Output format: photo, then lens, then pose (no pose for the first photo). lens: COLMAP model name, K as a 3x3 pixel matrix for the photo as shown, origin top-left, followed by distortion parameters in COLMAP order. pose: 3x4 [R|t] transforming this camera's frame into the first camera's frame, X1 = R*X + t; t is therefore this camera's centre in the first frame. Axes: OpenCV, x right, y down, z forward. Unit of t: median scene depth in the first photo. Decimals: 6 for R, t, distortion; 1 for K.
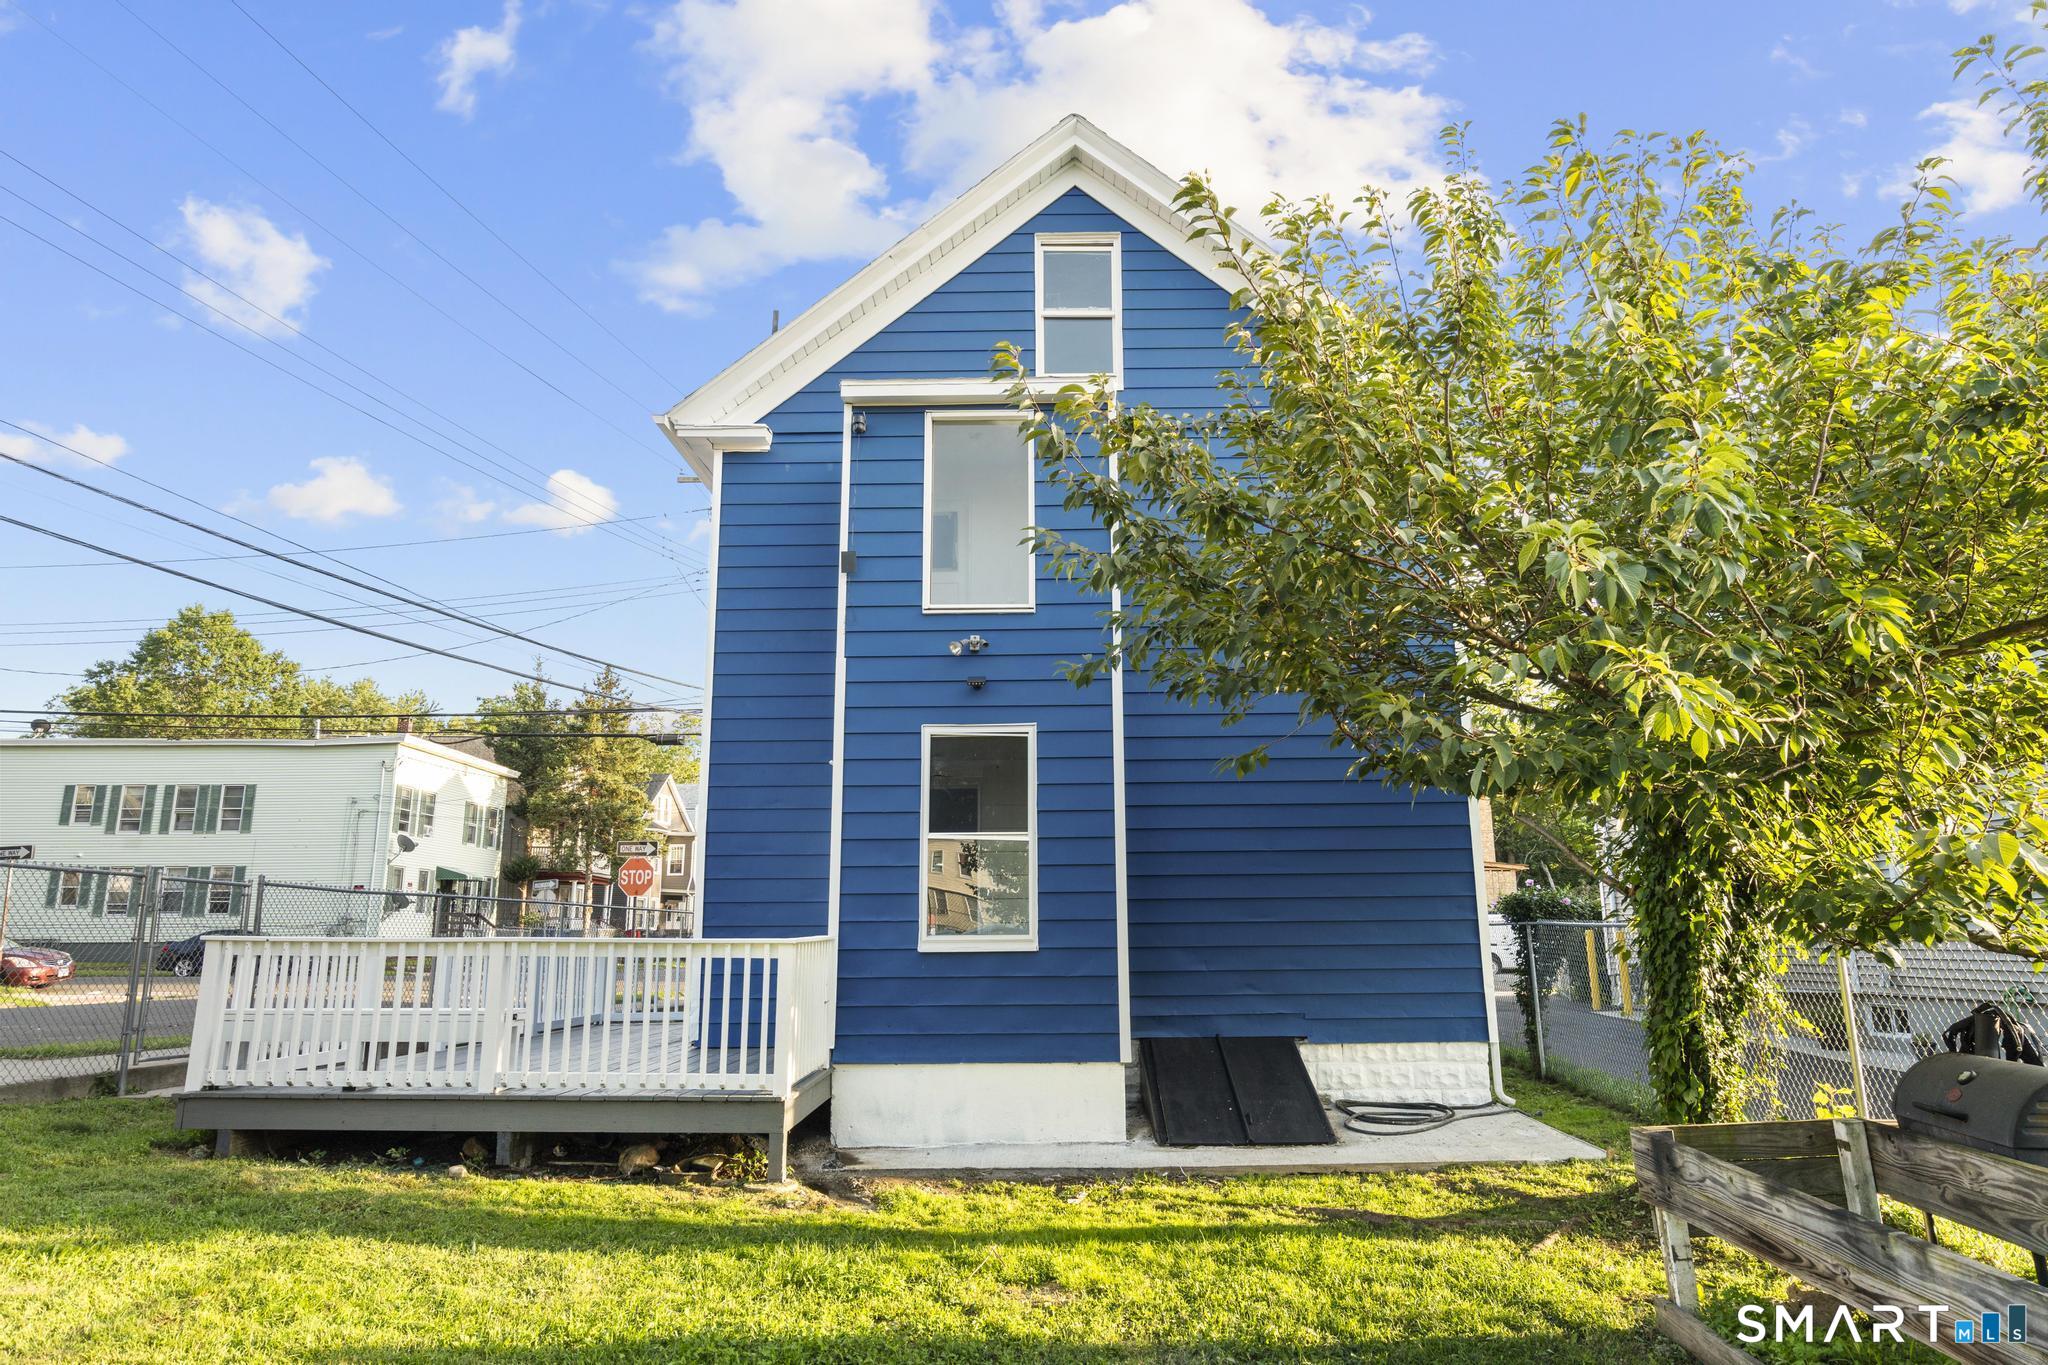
lens RADIAL K [[1243.3, 0, 1024.0], [0, 1243.3, 682.5], [0, 0, 1]] dist [0.008903, 0.000066]
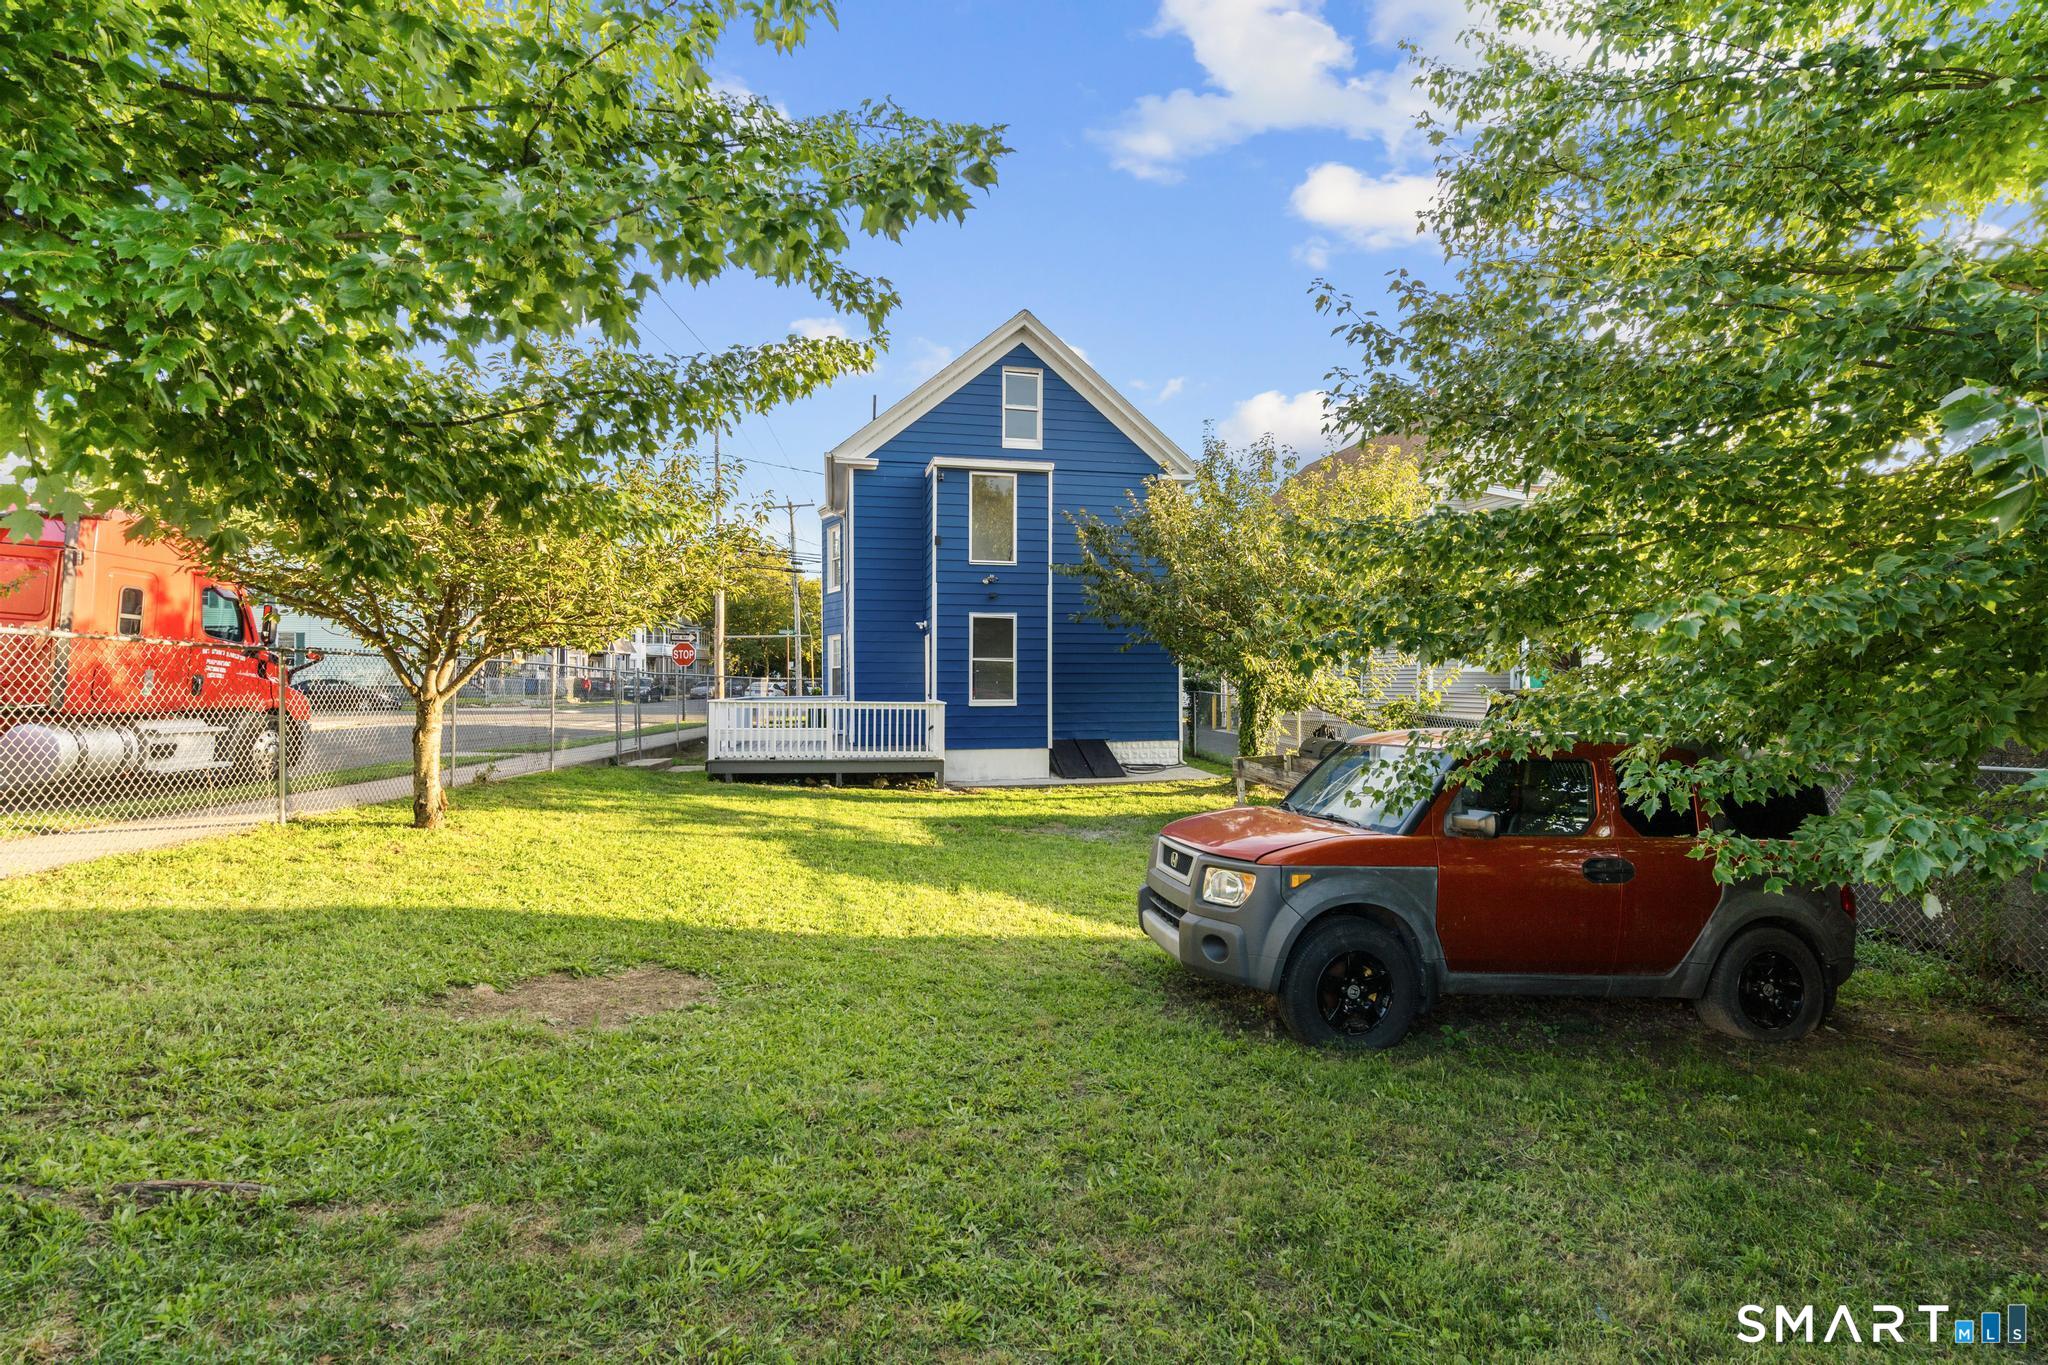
lens RADIAL K [[918.3, 0, 1024.0], [0, 918.3, 682.5], [0, 0, 1]] dist [-0.000530, 0.001196]
pose [[0.974801, 0.007220, 0.222959, -0.366703], [-0.051785, 0.979496, 0.194693, -0.180199], [-0.216982, -0.201333, 0.955188, -0.717153]]
